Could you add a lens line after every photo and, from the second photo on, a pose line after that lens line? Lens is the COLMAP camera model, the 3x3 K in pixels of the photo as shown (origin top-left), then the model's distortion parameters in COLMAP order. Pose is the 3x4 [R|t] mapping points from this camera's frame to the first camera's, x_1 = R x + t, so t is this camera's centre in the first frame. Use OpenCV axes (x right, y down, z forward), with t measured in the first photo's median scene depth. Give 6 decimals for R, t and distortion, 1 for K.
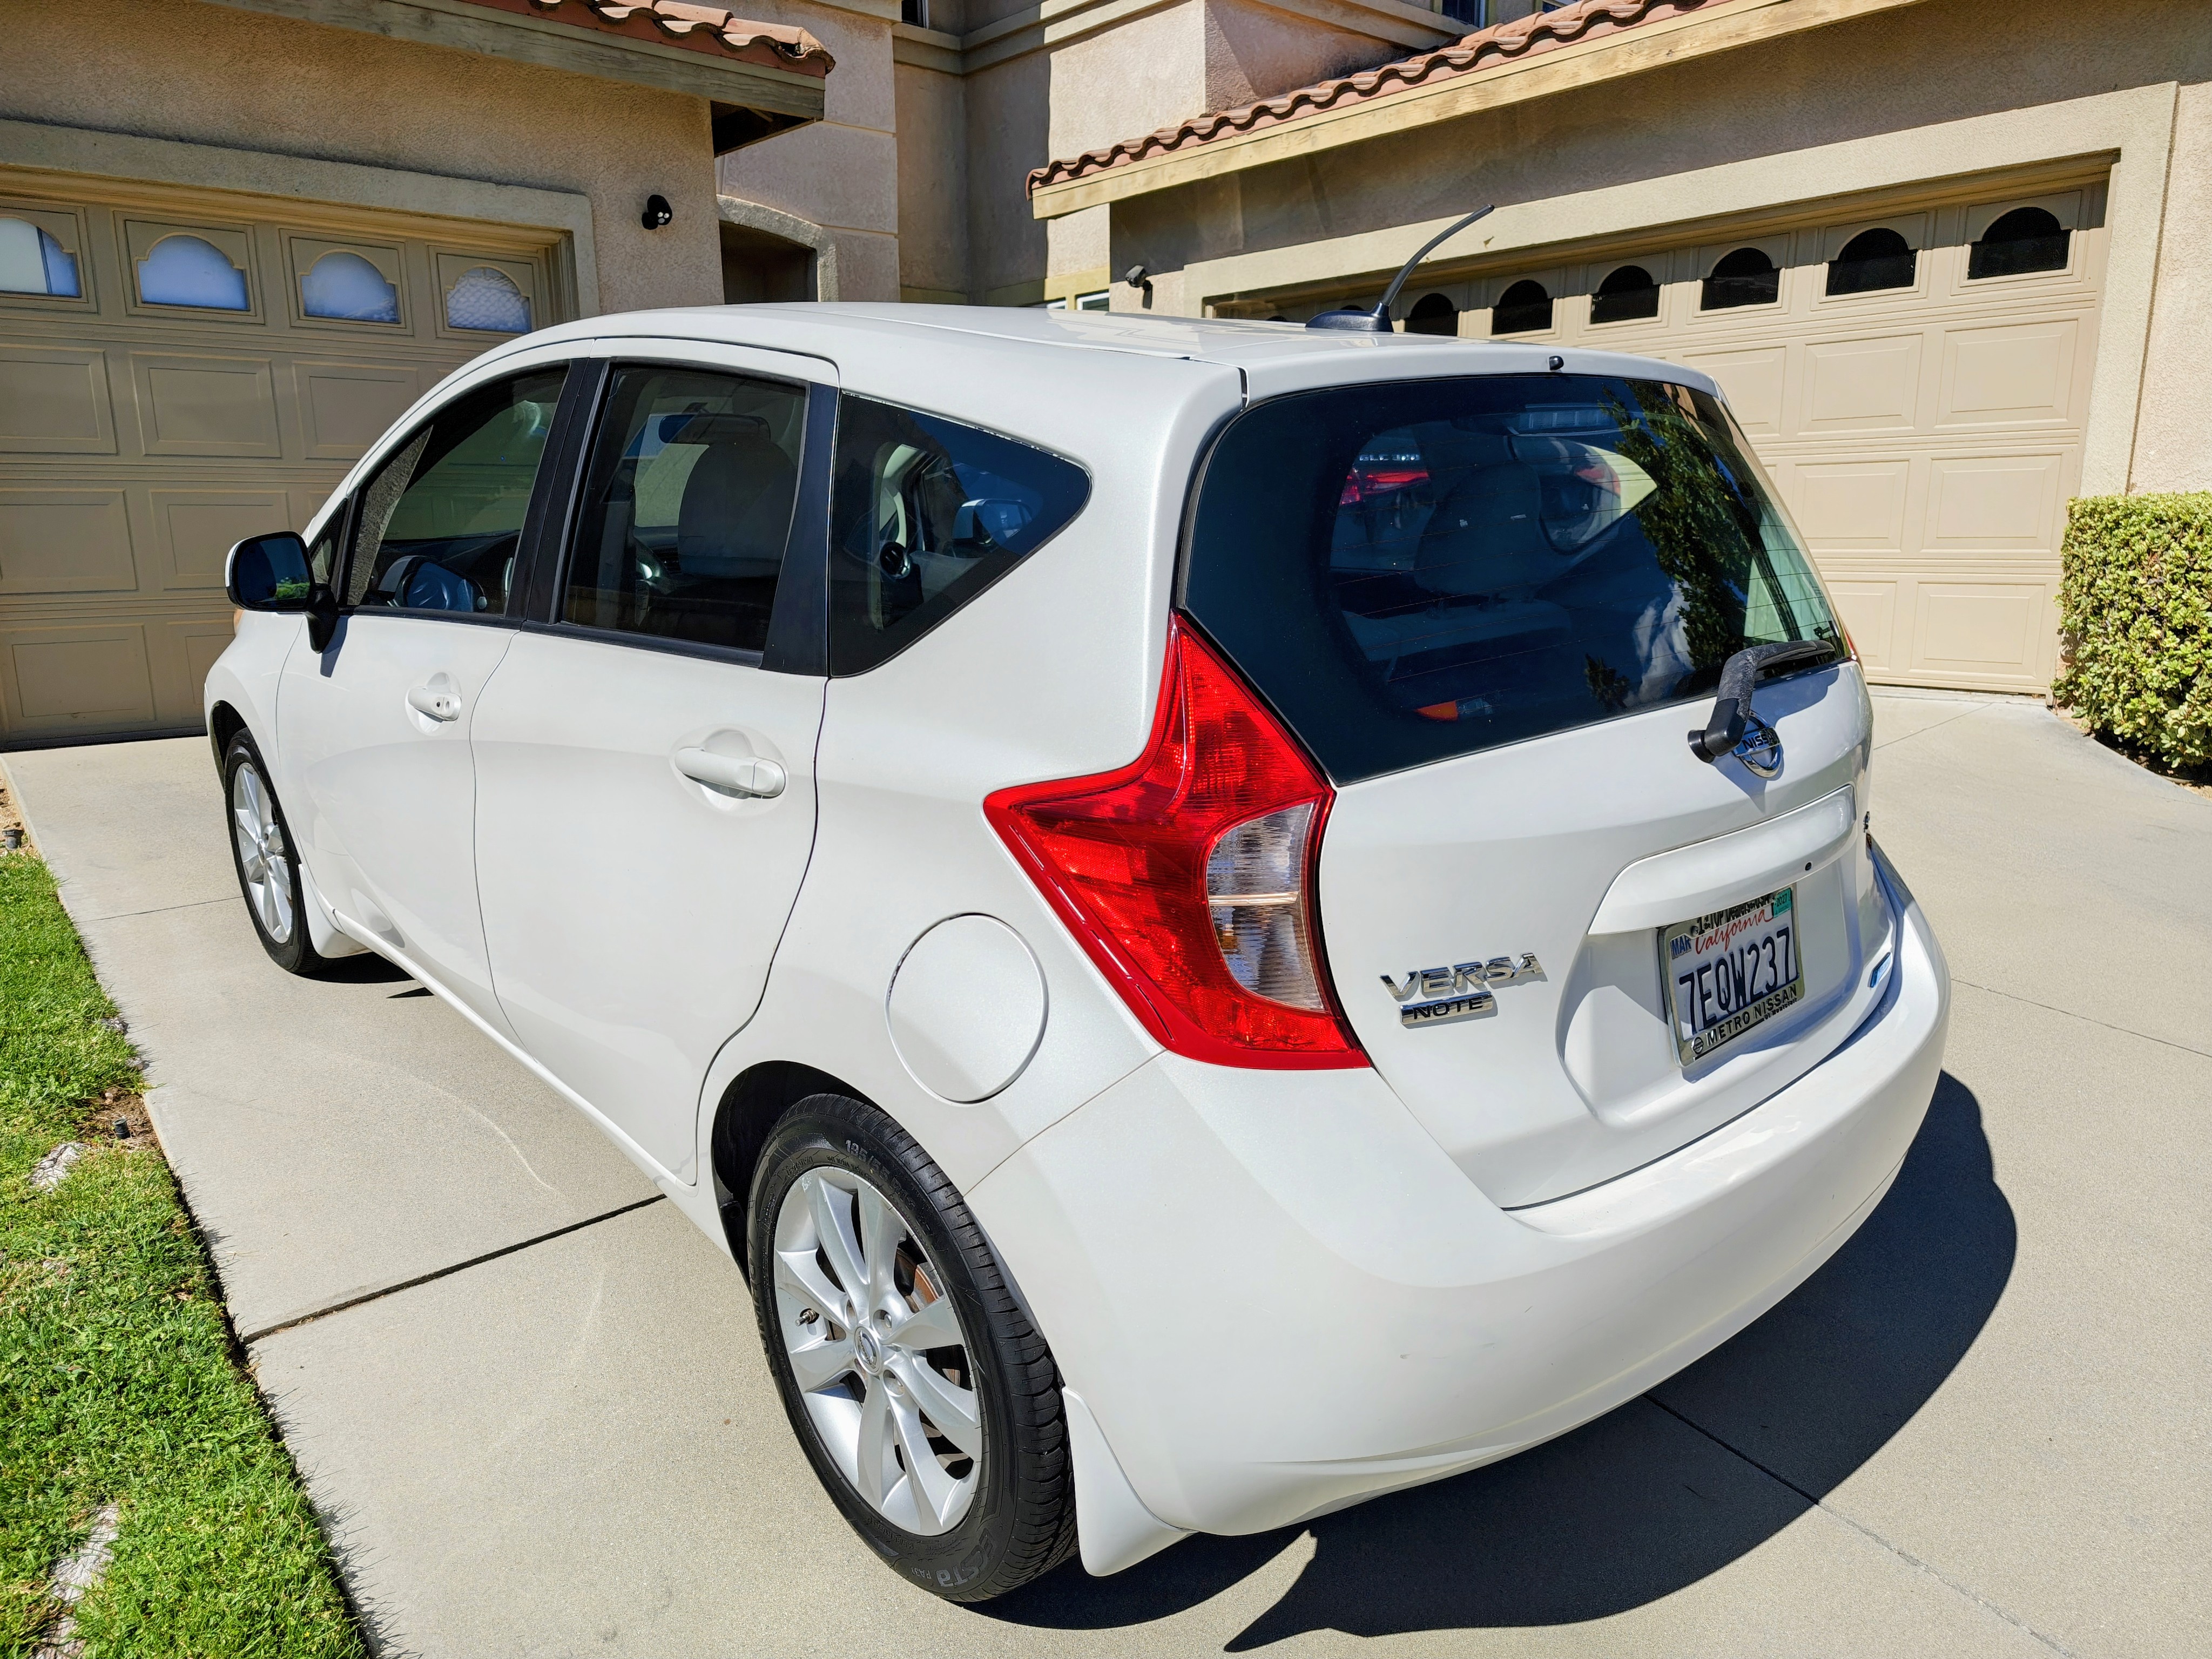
lens RADIAL K [[1527.3, 0, 1096.0], [0, 1527.3, 823.7], [0, 0, 1]] dist [0.060715, -0.051713]
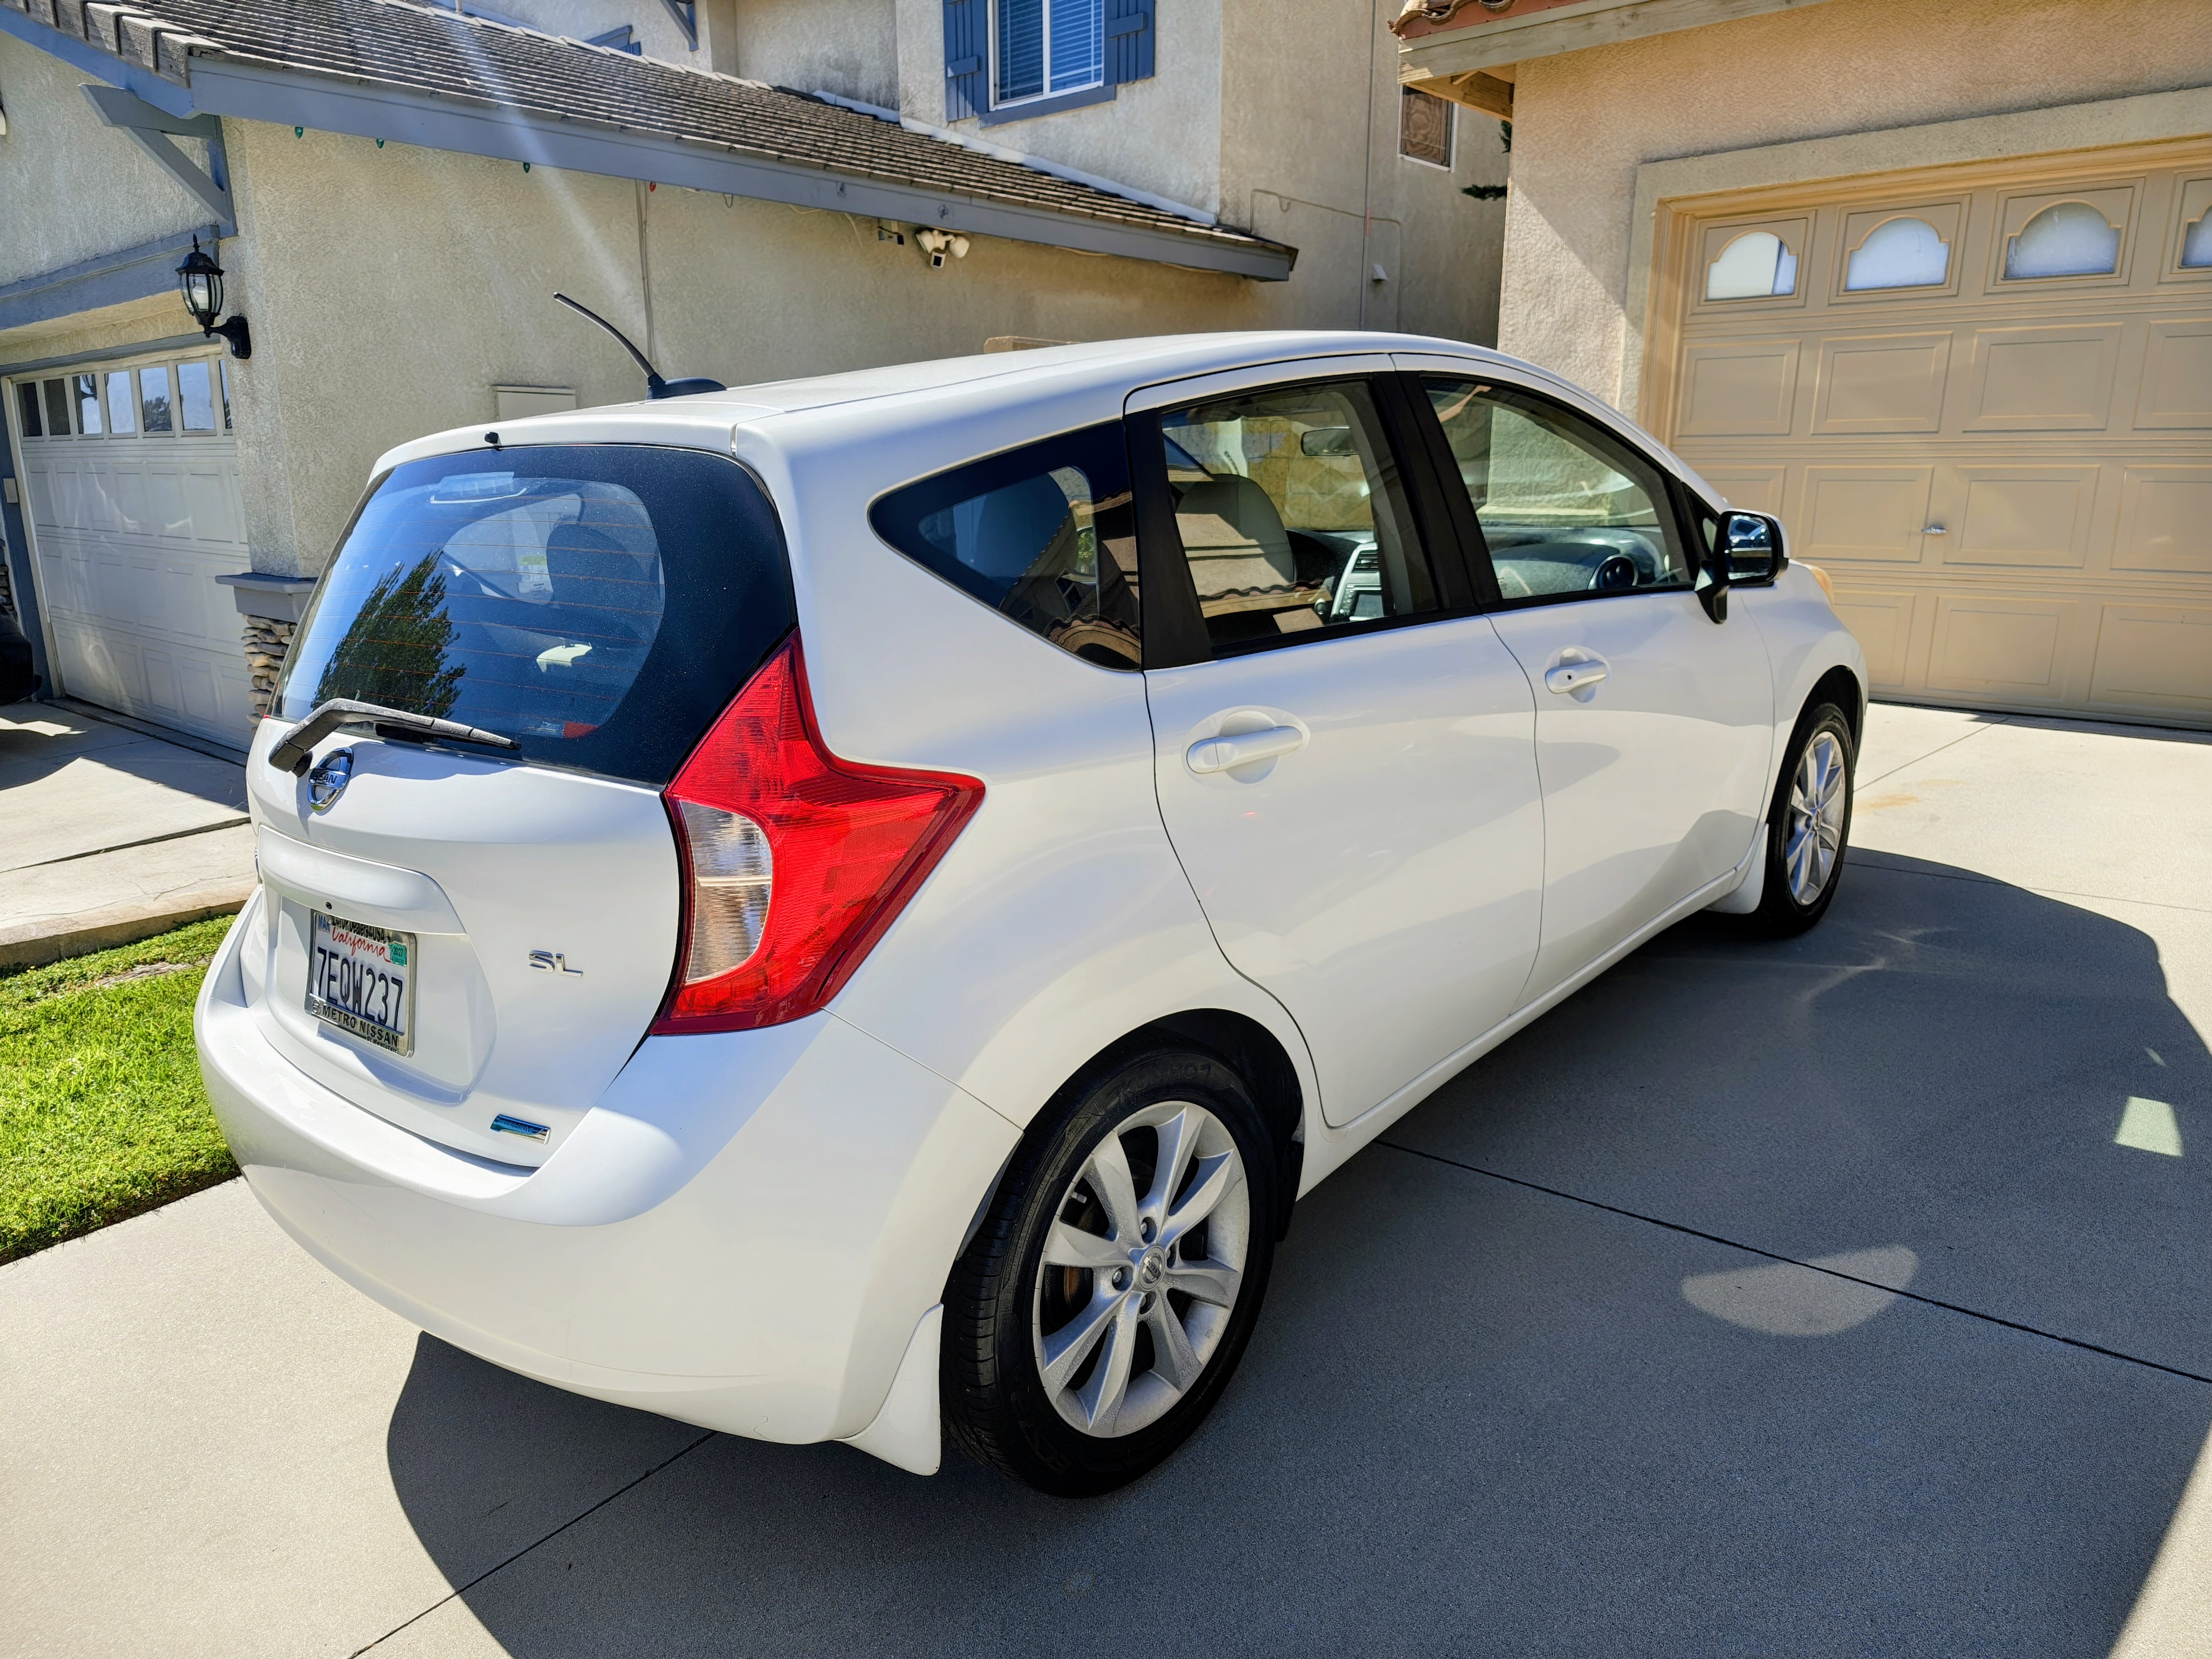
lens RADIAL K [[1527.3, 0, 1096.0], [0, 1527.3, 823.7], [0, 0, 1]] dist [0.060715, -0.051713]
pose [[0.102869, 0.238502, -0.965678, 0.455346], [-0.199799, 0.955997, 0.214827, -0.108399], [0.974422, 0.170842, 0.145995, 0.396991]]
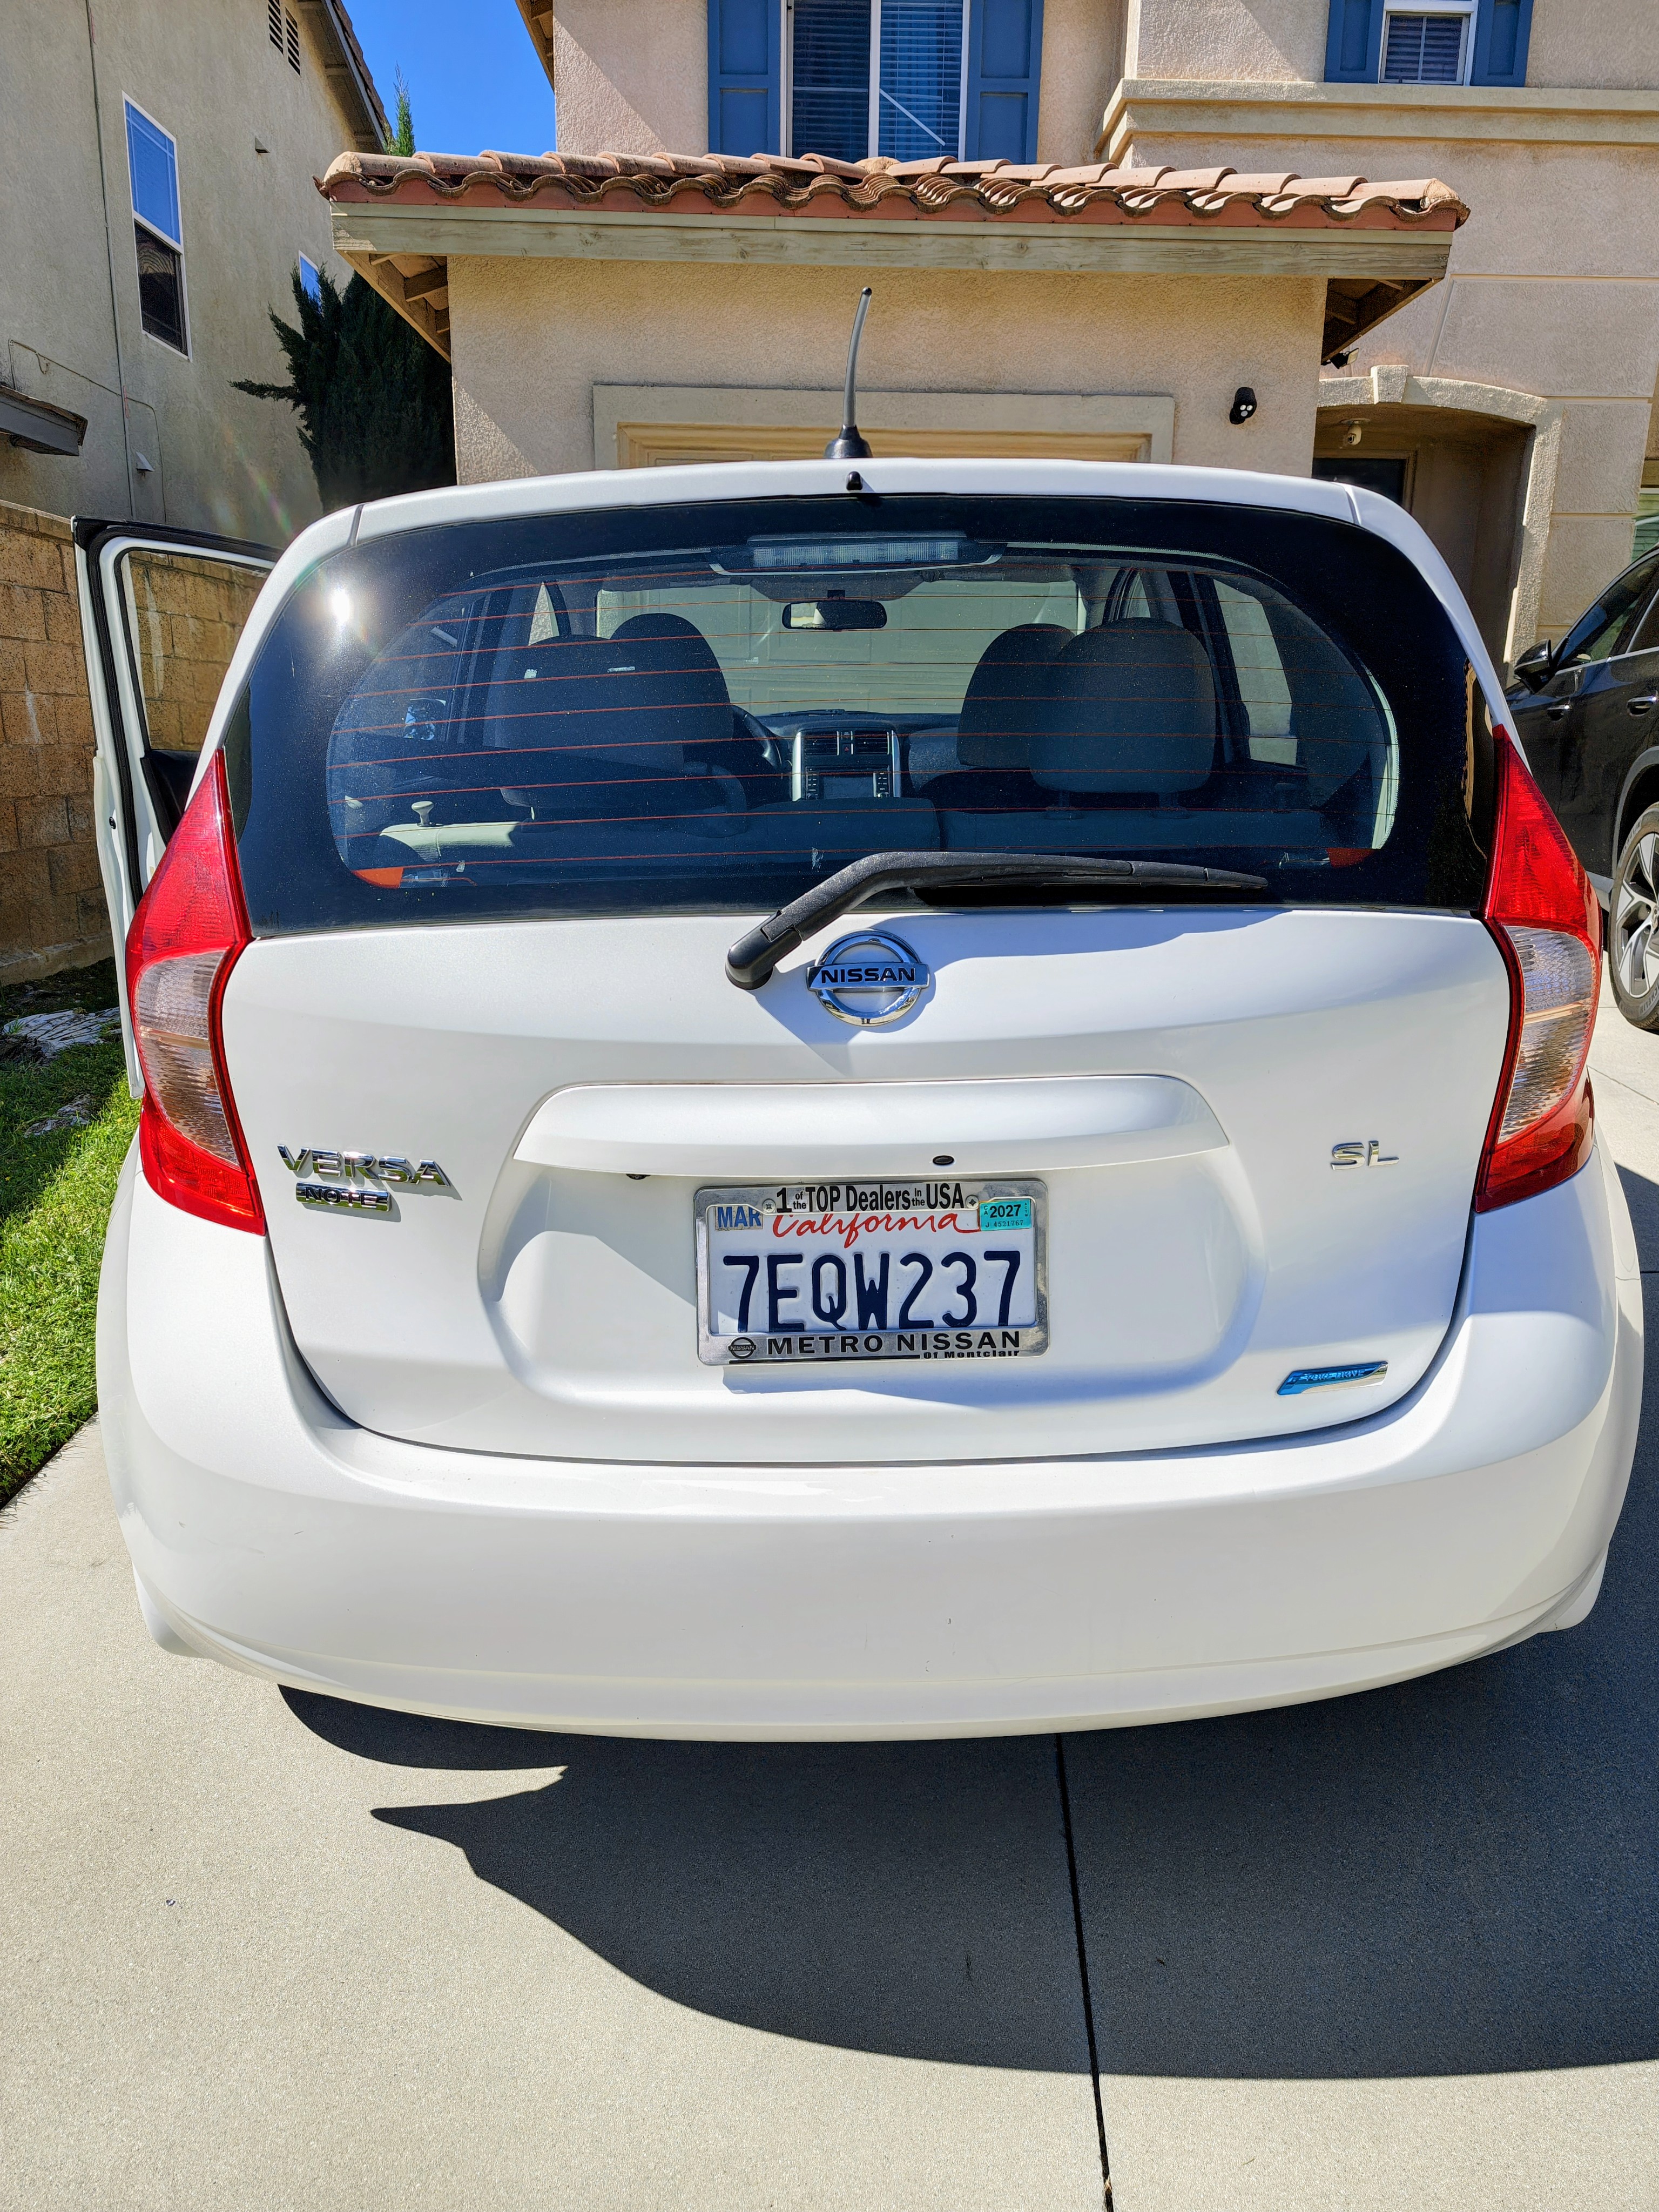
lens RADIAL K [[1527.3, 0, 835.2], [0, 1527.3, 1078.3], [0, 0, 1]] dist [0.060715, -0.051713]
pose [[0.750897, 0.173541, -0.637210, 0.255556], [-0.158978, 0.983983, 0.080641, -0.017704], [0.640999, 0.040750, 0.766459, 0.120603]]
